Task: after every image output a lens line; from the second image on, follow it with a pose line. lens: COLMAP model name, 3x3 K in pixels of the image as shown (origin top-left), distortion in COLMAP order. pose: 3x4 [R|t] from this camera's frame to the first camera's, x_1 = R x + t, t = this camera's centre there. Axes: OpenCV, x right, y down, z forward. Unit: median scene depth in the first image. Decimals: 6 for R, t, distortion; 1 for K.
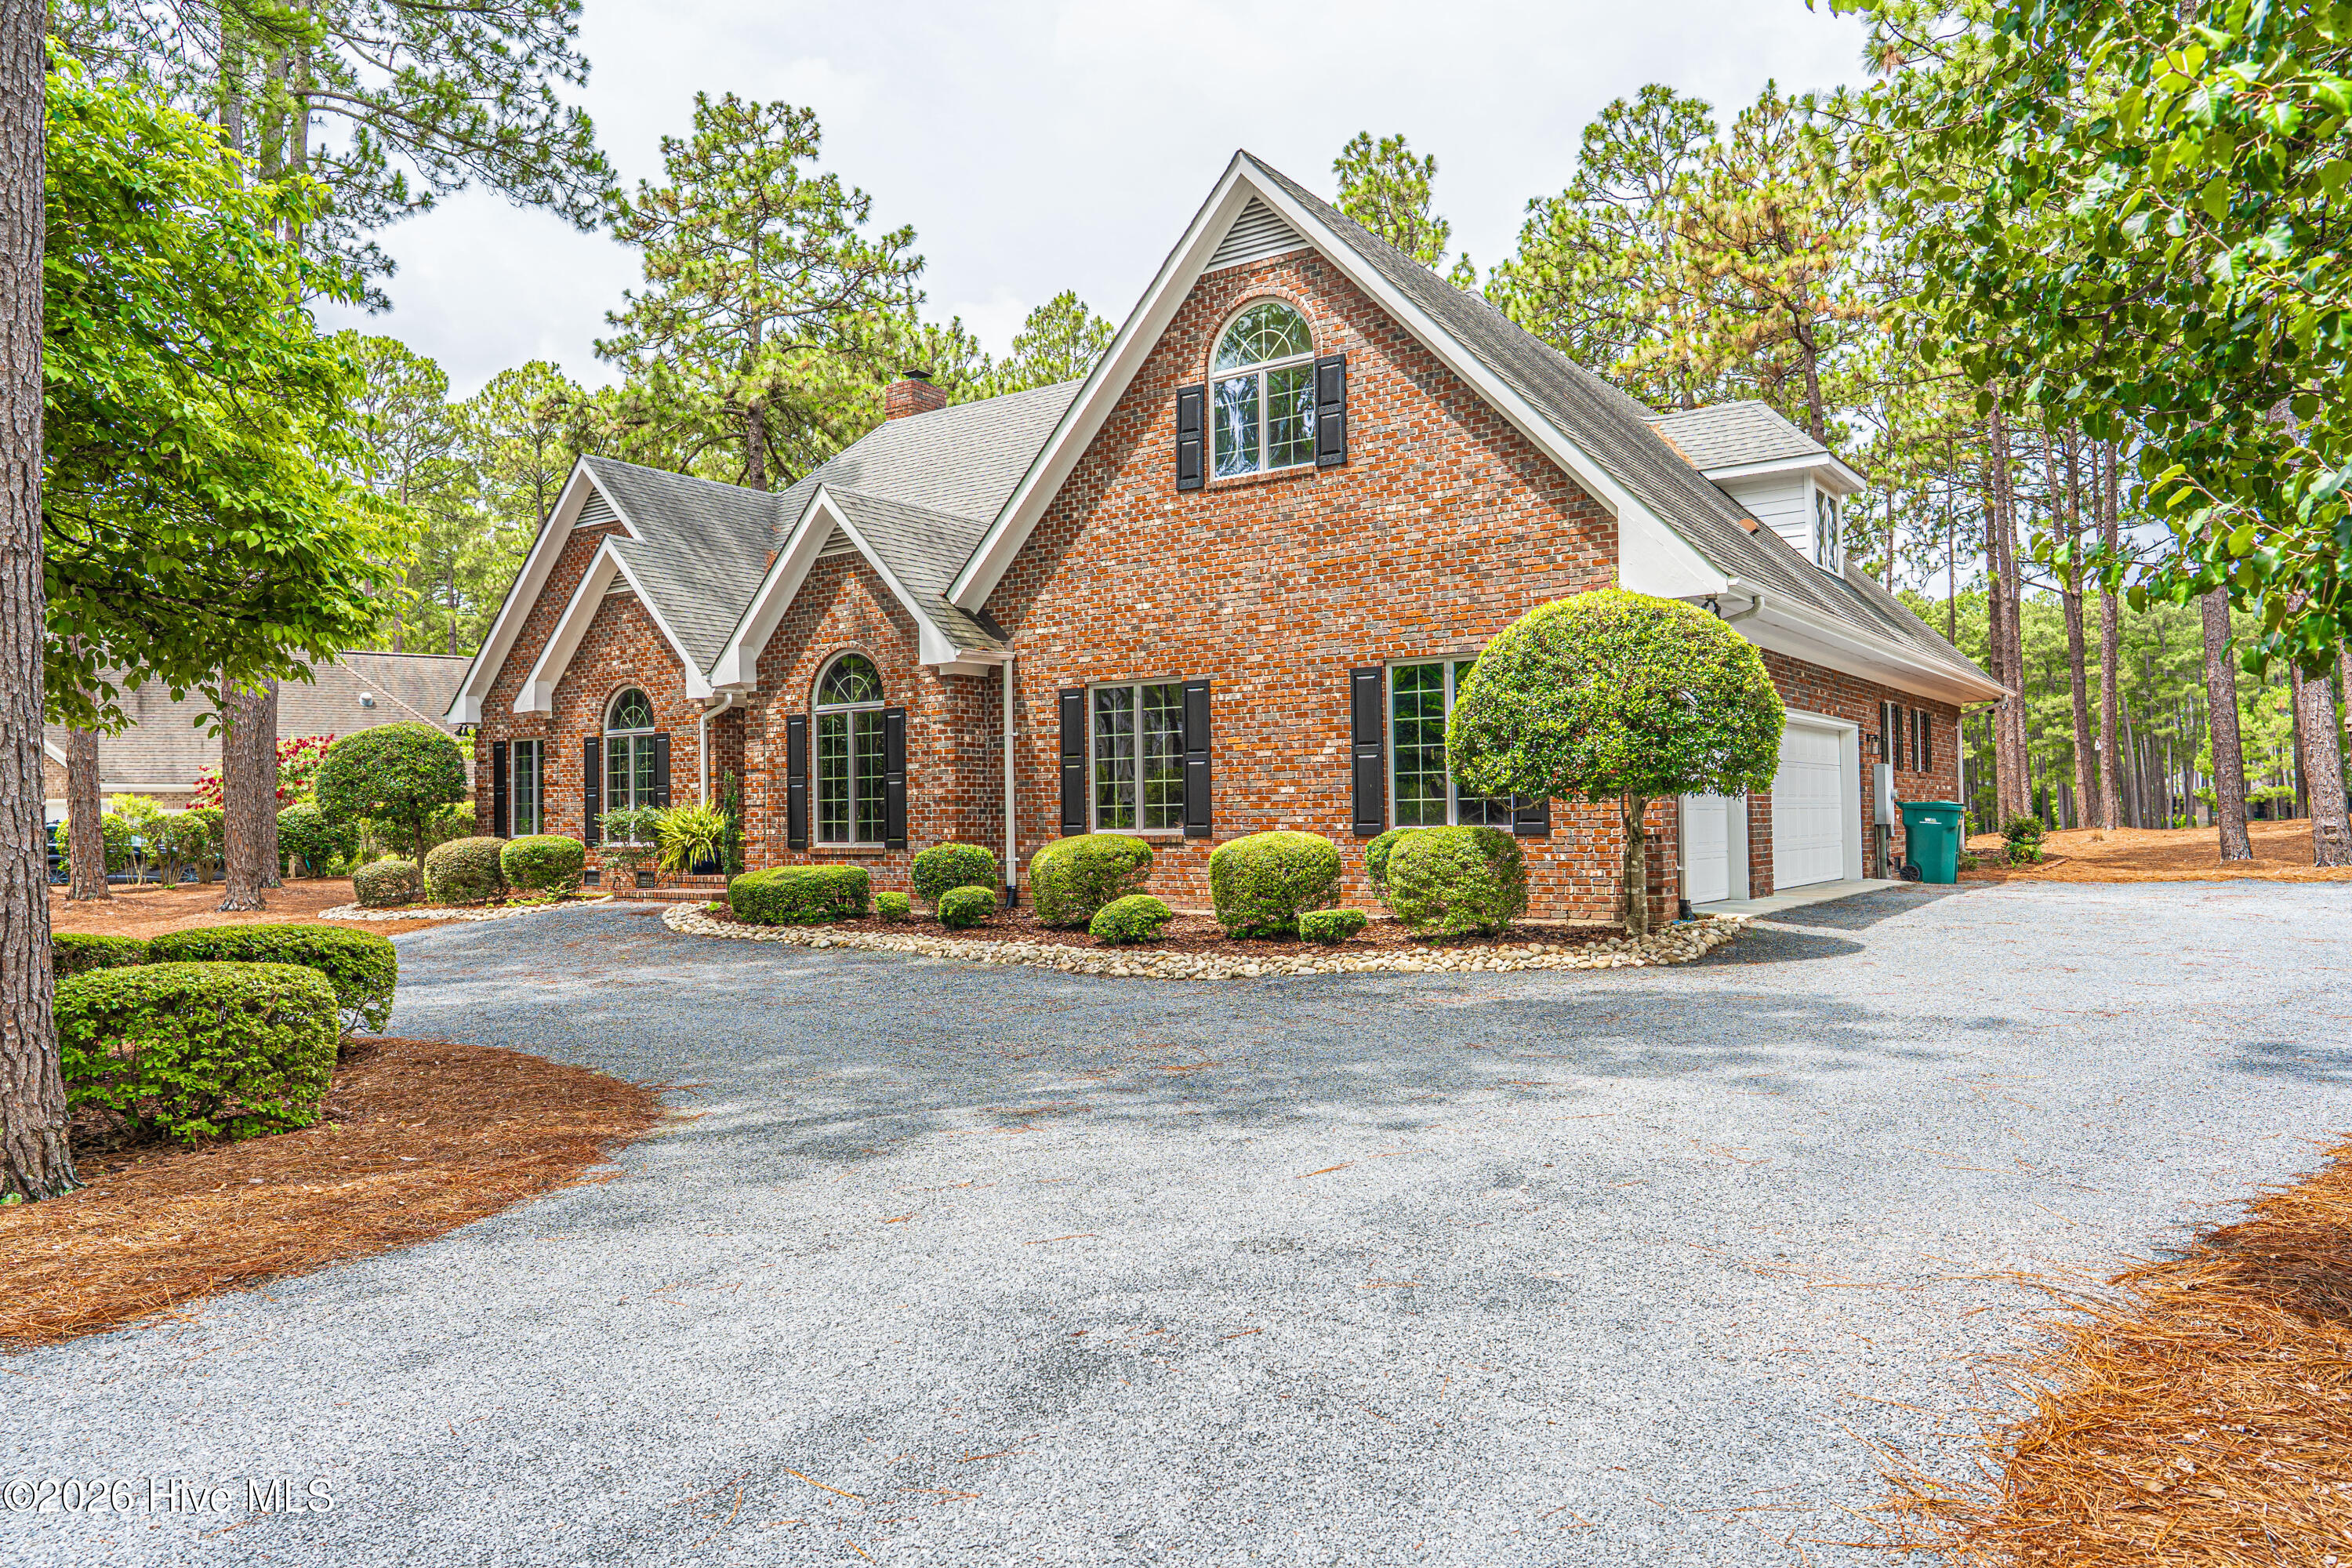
lens RADIAL K [[1580.3, 0, 1163.9], [0, 1580.3, 786.5], [0, 0, 1]] dist [0.001813, -0.000910]
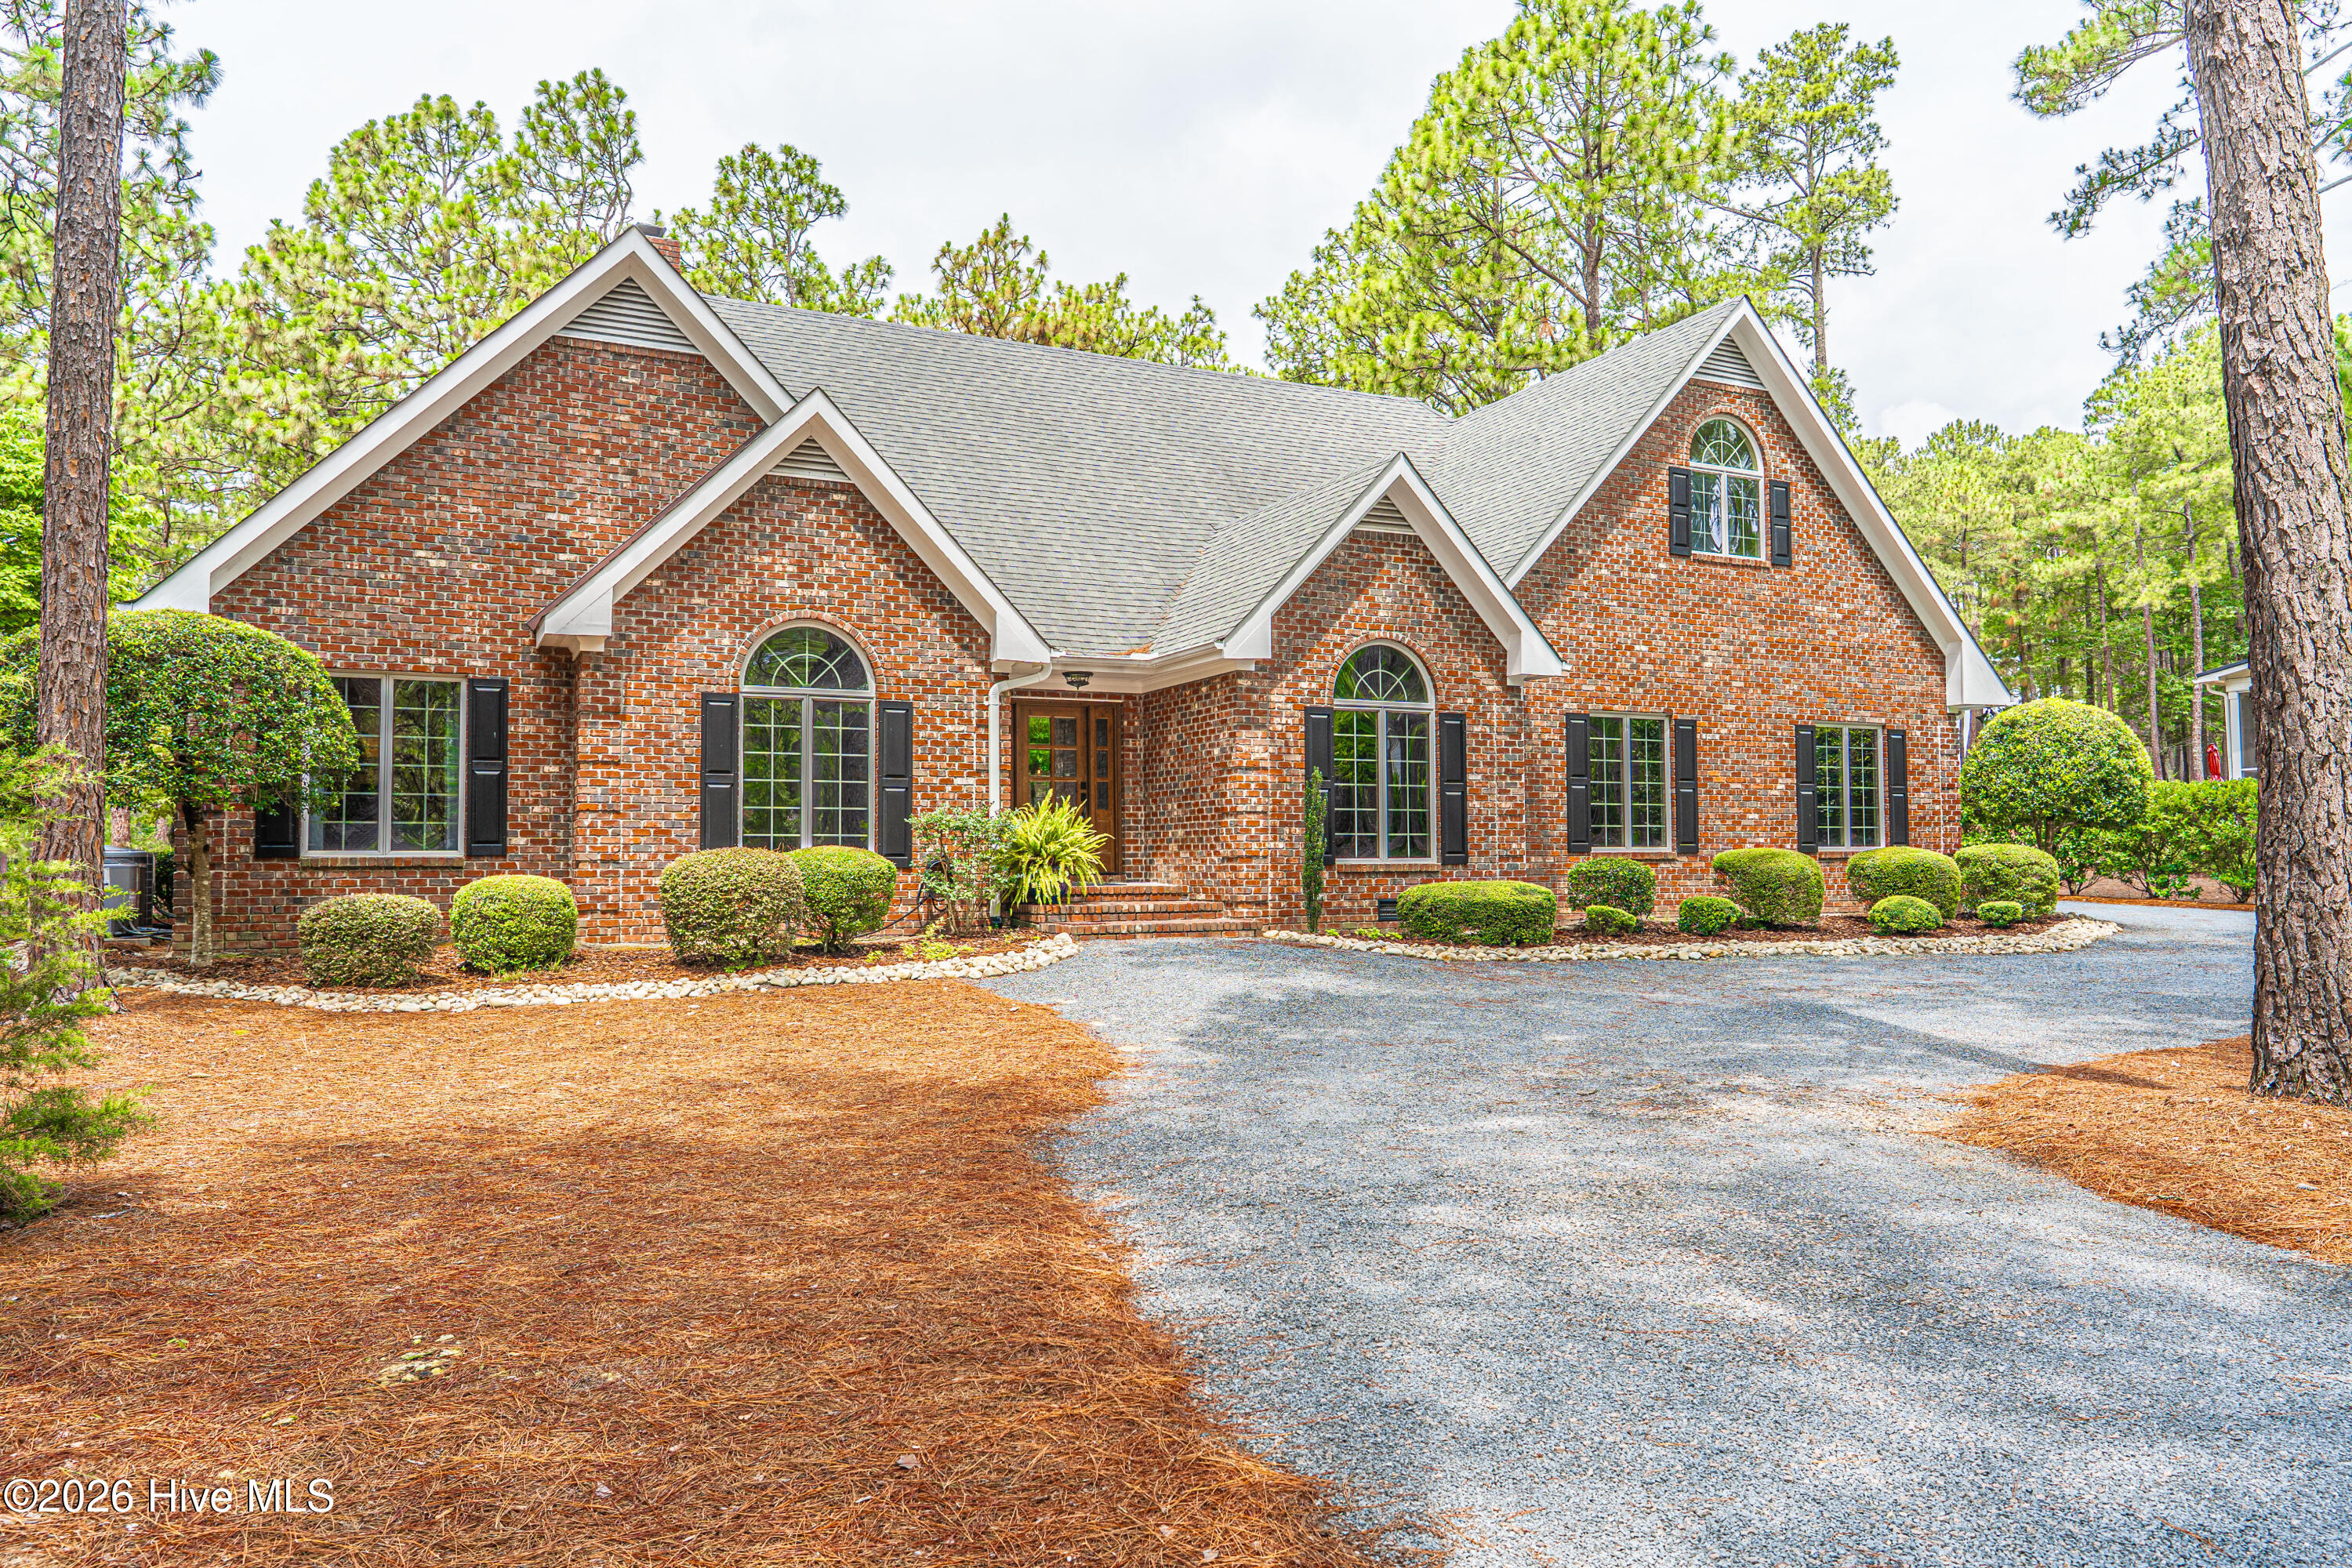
lens RADIAL K [[1580.3, 0, 1162.6], [0, 1580.3, 791.0], [0, 0, 1]] dist [0.001813, -0.000910]
pose [[0.468860, 0.052752, 0.881696, -1.133887], [-0.018306, 0.998581, -0.050011, 0.048477], [-0.883083, 0.007308, 0.469161, 0.761480]]
